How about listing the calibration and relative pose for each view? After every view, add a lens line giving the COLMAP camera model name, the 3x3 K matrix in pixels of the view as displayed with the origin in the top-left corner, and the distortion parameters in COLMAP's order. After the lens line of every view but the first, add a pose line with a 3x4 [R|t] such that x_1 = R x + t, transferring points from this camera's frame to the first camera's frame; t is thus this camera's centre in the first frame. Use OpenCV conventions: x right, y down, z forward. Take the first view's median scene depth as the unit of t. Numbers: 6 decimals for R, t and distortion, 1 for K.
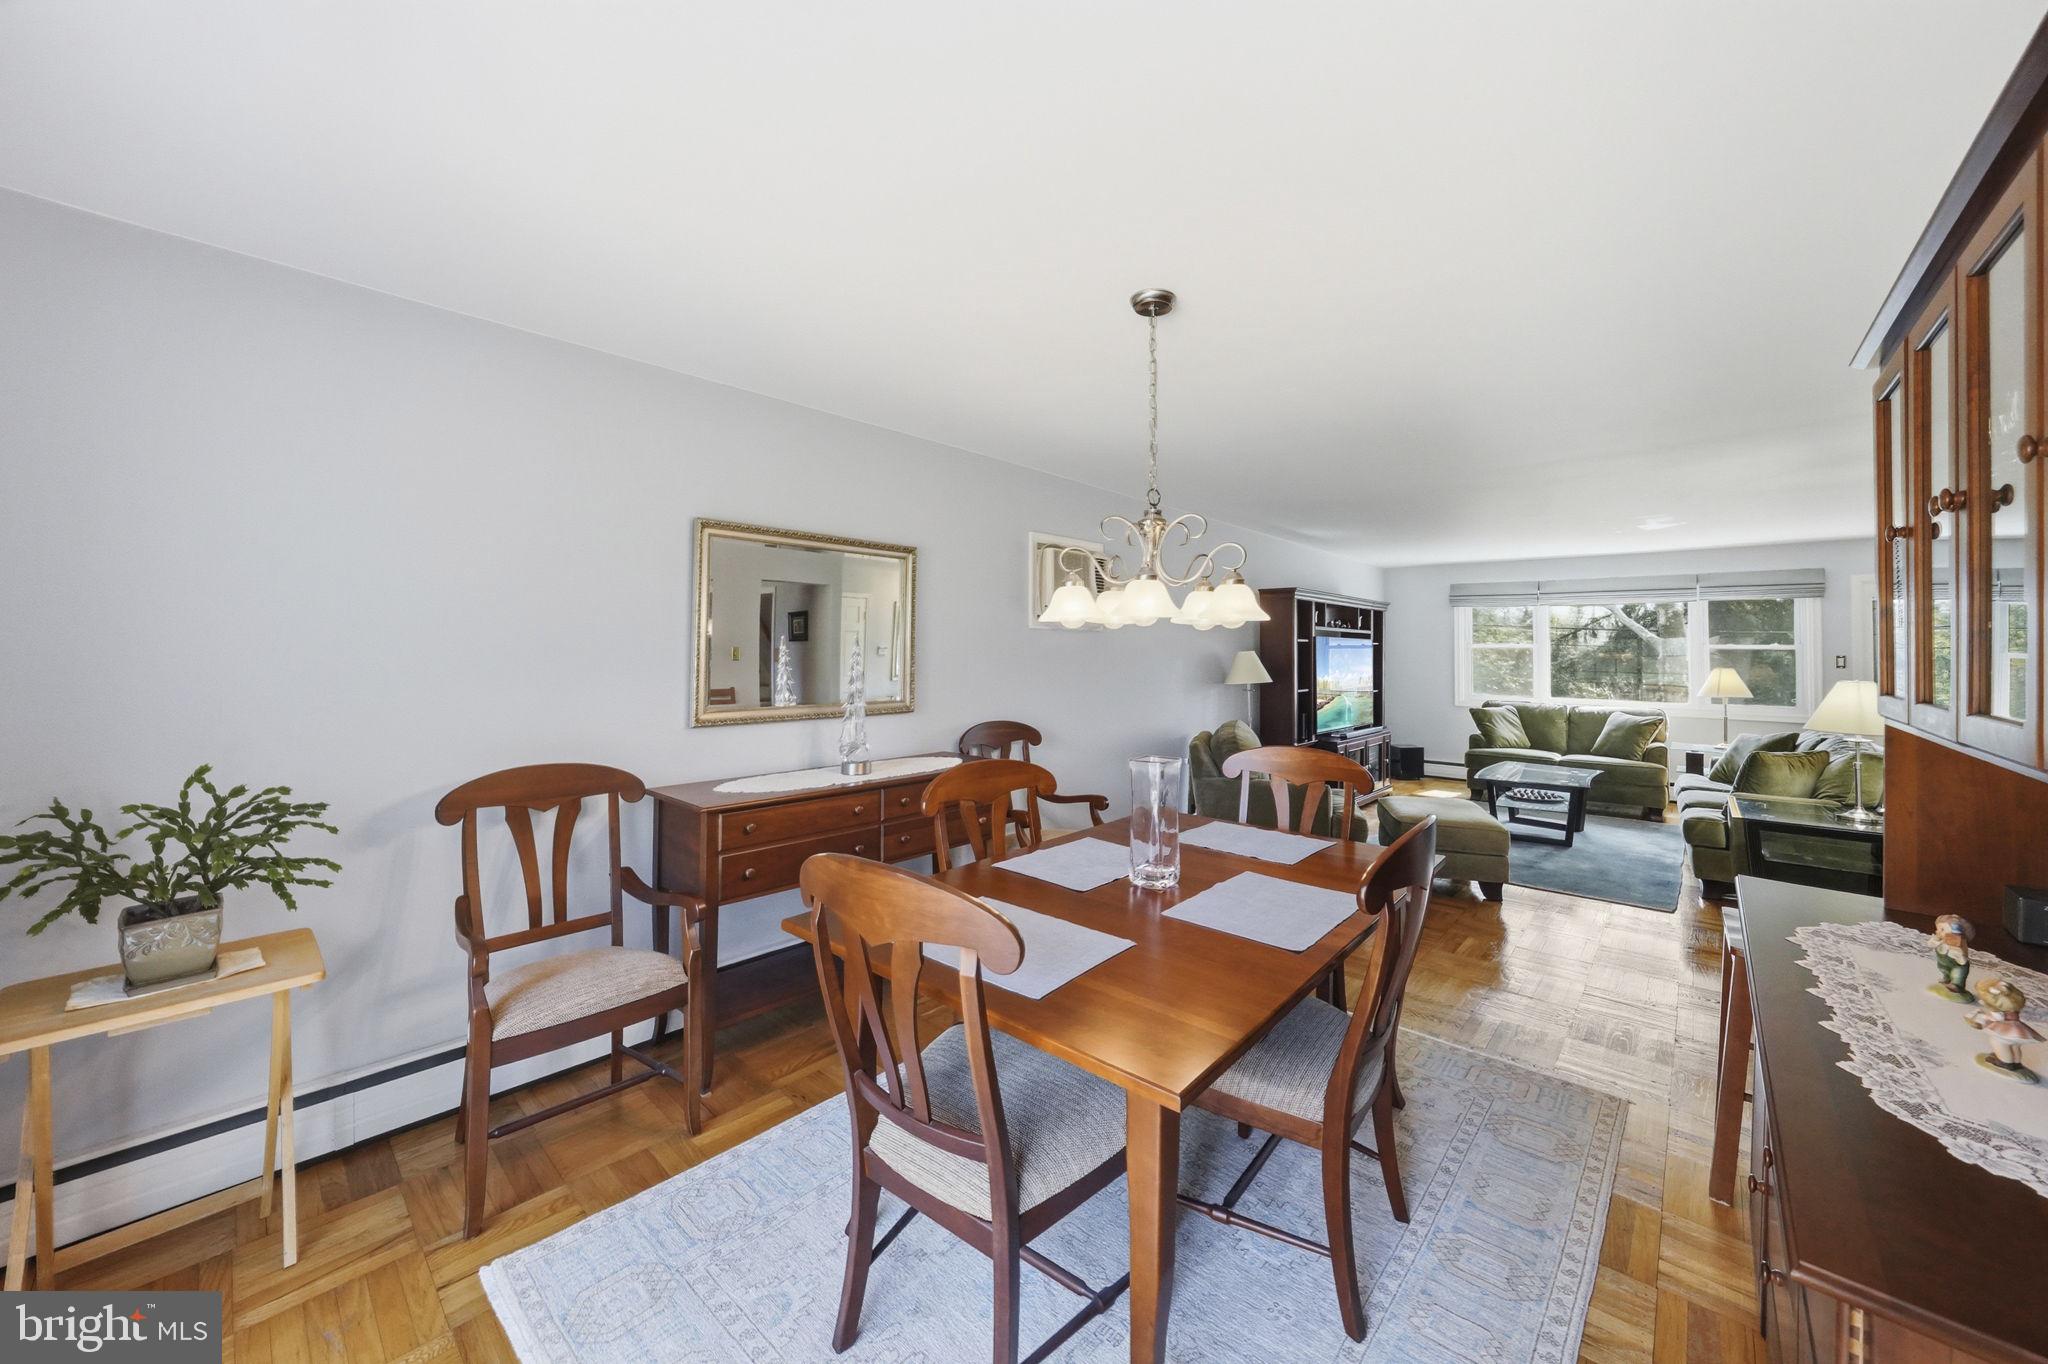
lens RADIAL K [[772.7, 0, 1011.0], [0, 772.7, 637.4], [0, 0, 1]] dist [-0.001447, 0.000001]
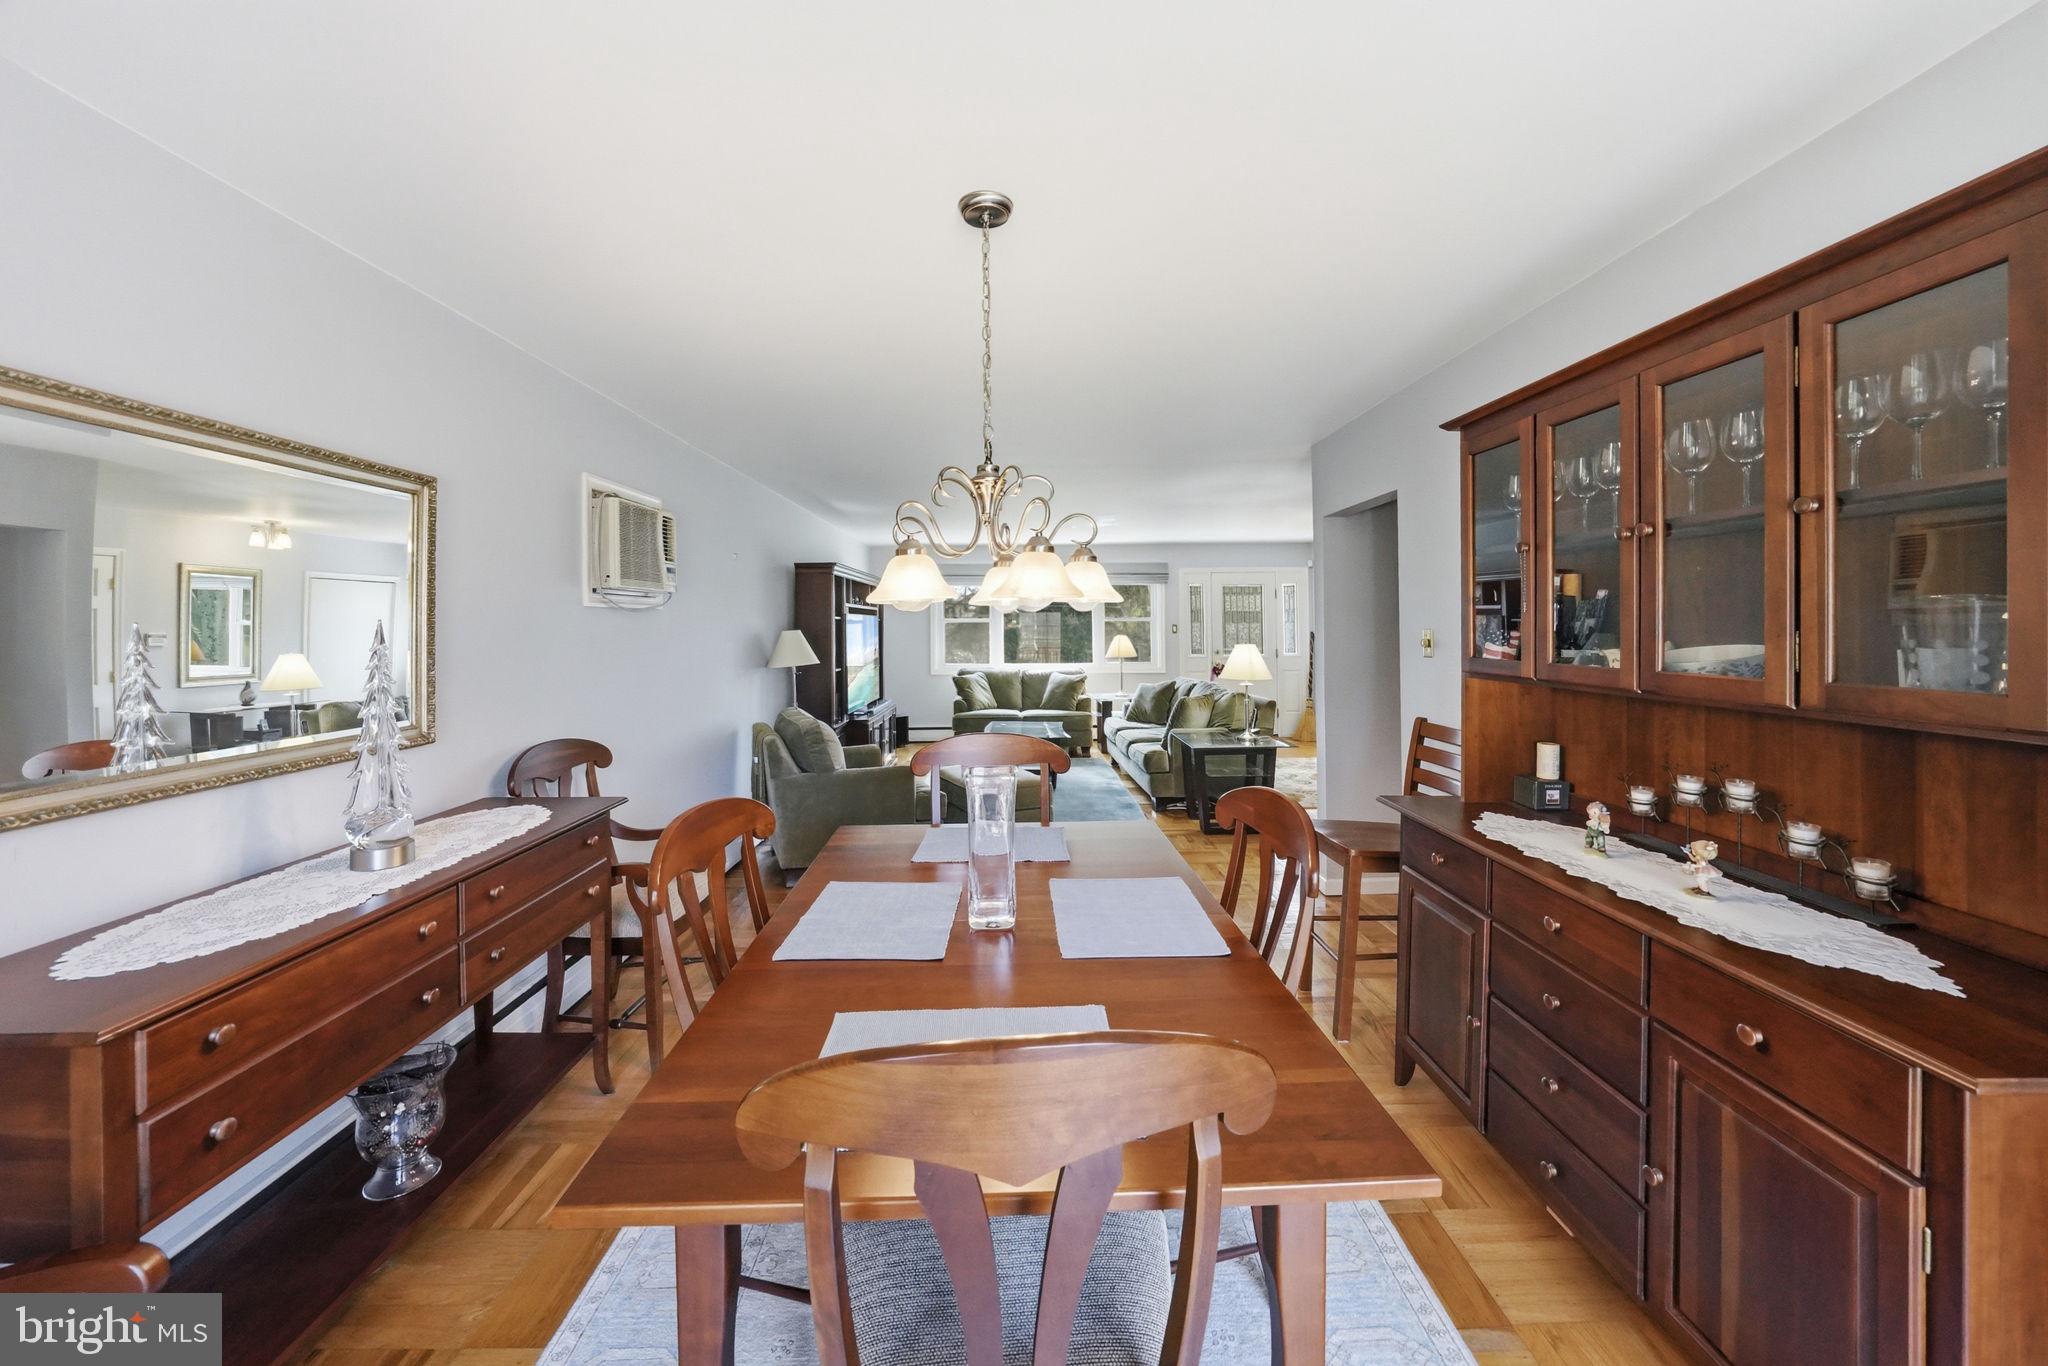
lens RADIAL K [[784.3, 0, 1021.3], [0, 784.3, 621.4], [0, 0, 1]] dist [0.000594, 0.000323]
pose [[0.729776, -0.013395, 0.683555, -0.127400], [0.005454, 0.999890, 0.013771, -0.004275], [-0.683665, -0.006321, 0.729769, 0.131534]]
